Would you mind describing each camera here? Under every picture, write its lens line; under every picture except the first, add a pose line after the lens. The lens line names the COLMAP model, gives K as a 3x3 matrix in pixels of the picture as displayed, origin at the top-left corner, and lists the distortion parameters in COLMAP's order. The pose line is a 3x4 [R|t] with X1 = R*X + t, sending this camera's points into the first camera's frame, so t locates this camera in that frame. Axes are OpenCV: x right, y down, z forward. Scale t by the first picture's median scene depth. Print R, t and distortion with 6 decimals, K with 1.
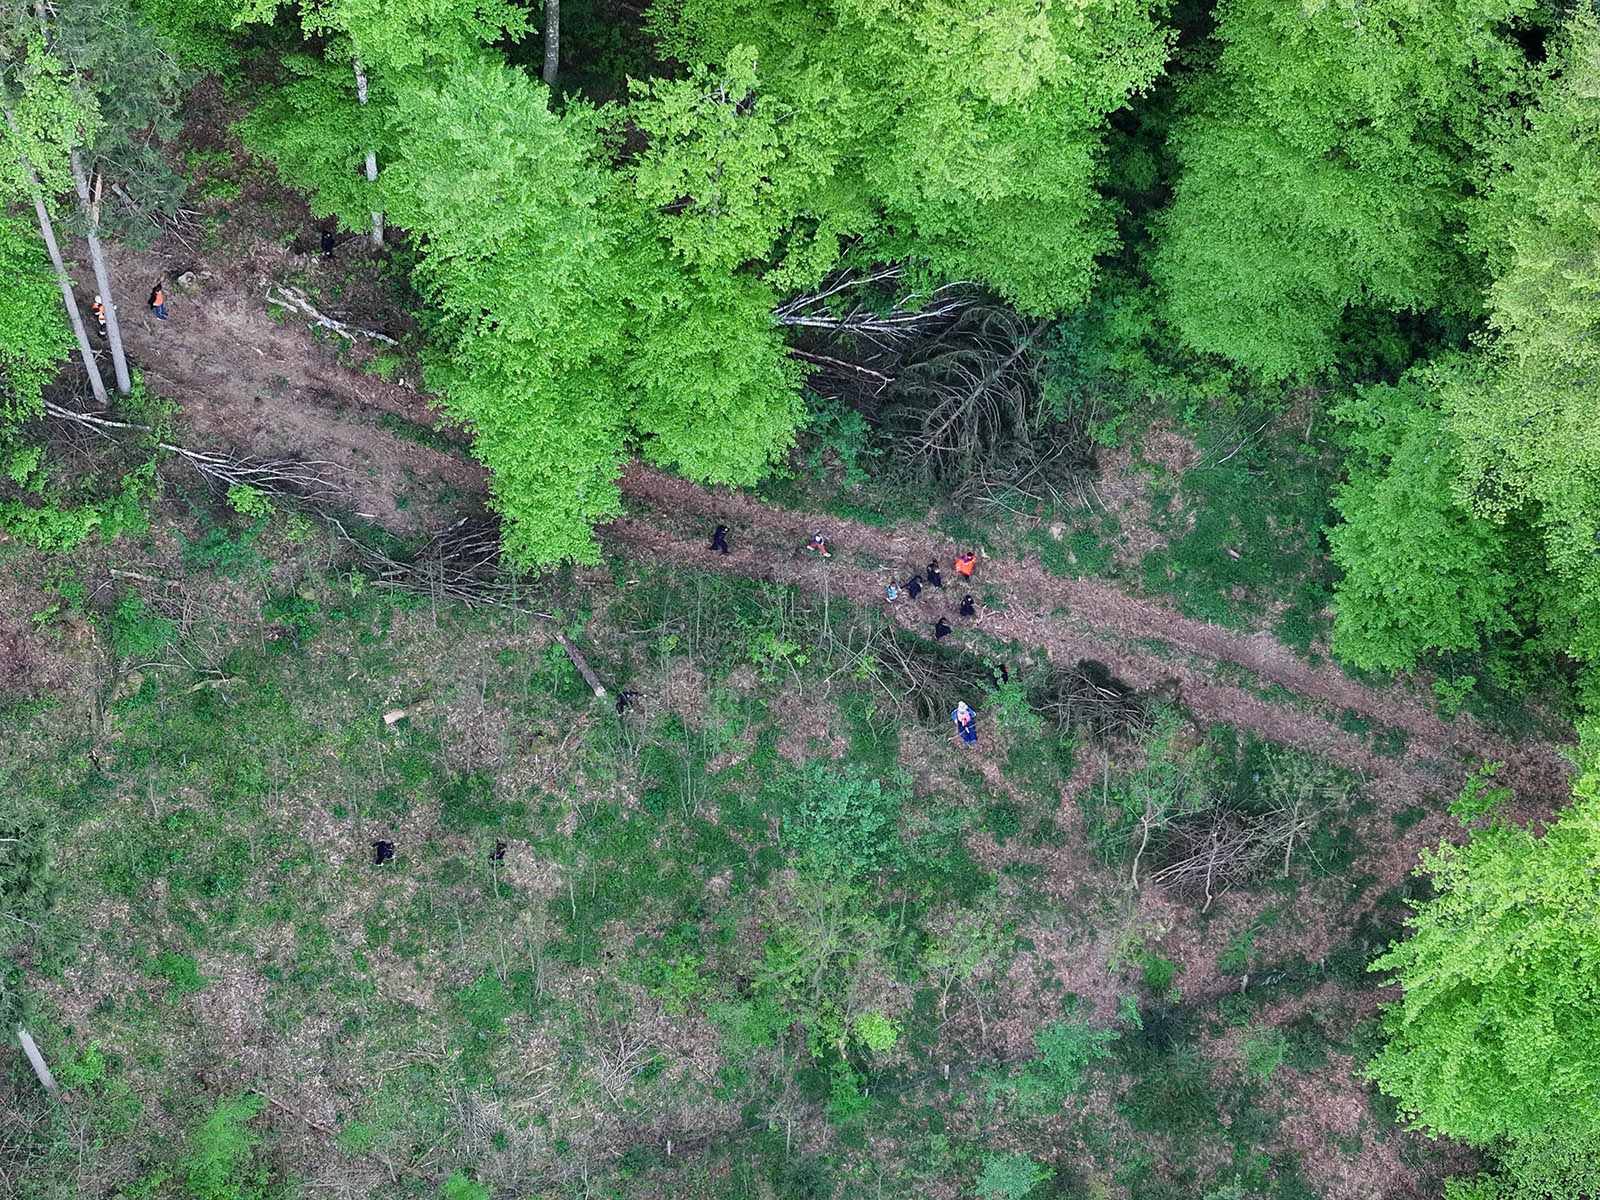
lens RADIAL K [[3259.5, 0, 800.1], [0, 3259.5, 599.8], [0, 0, 1]] dist [0.028425, 0.000000]
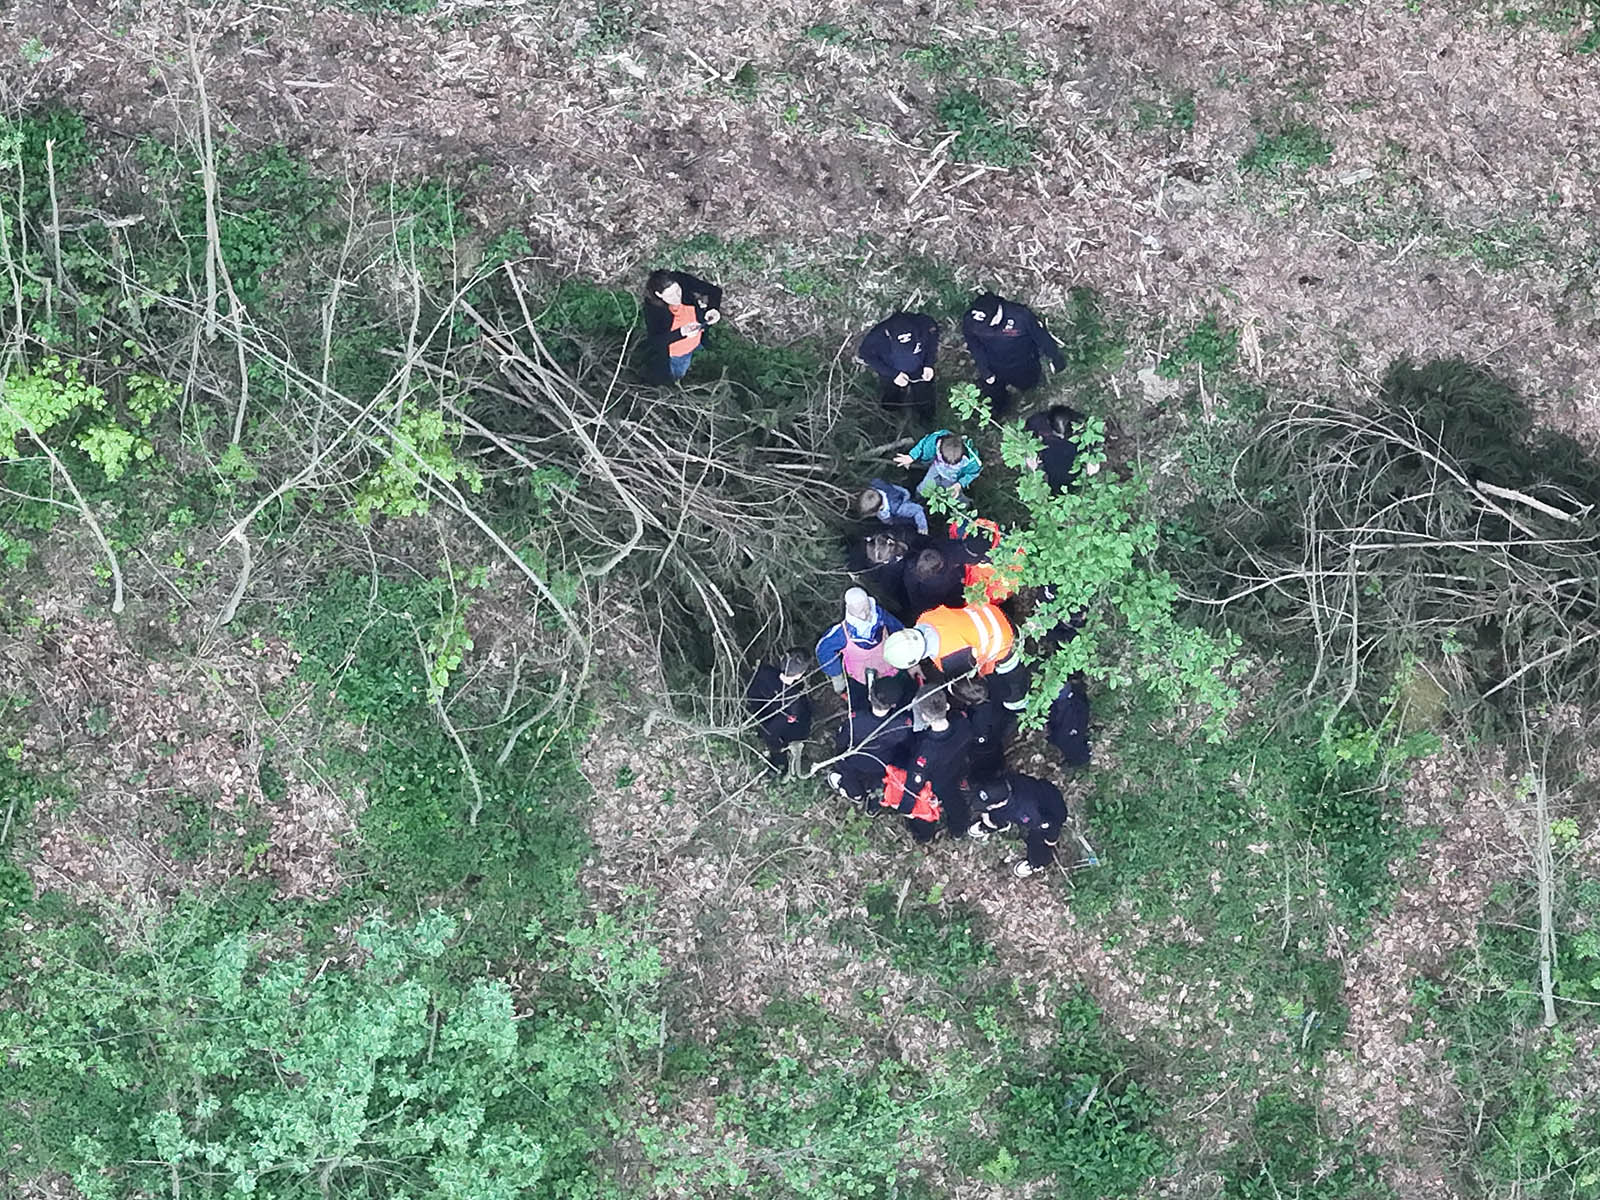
lens RADIAL K [[7868.8, 0, 798.5], [0, 7868.8, 599.1], [0, 0, 1]] dist [0.143308, 0.000000]
pose [[0.995300, -0.070741, 0.066127, 0.010668], [0.066671, 0.995857, 0.061845, -0.001015], [-0.070228, -0.057145, 0.995893, 0.477178]]
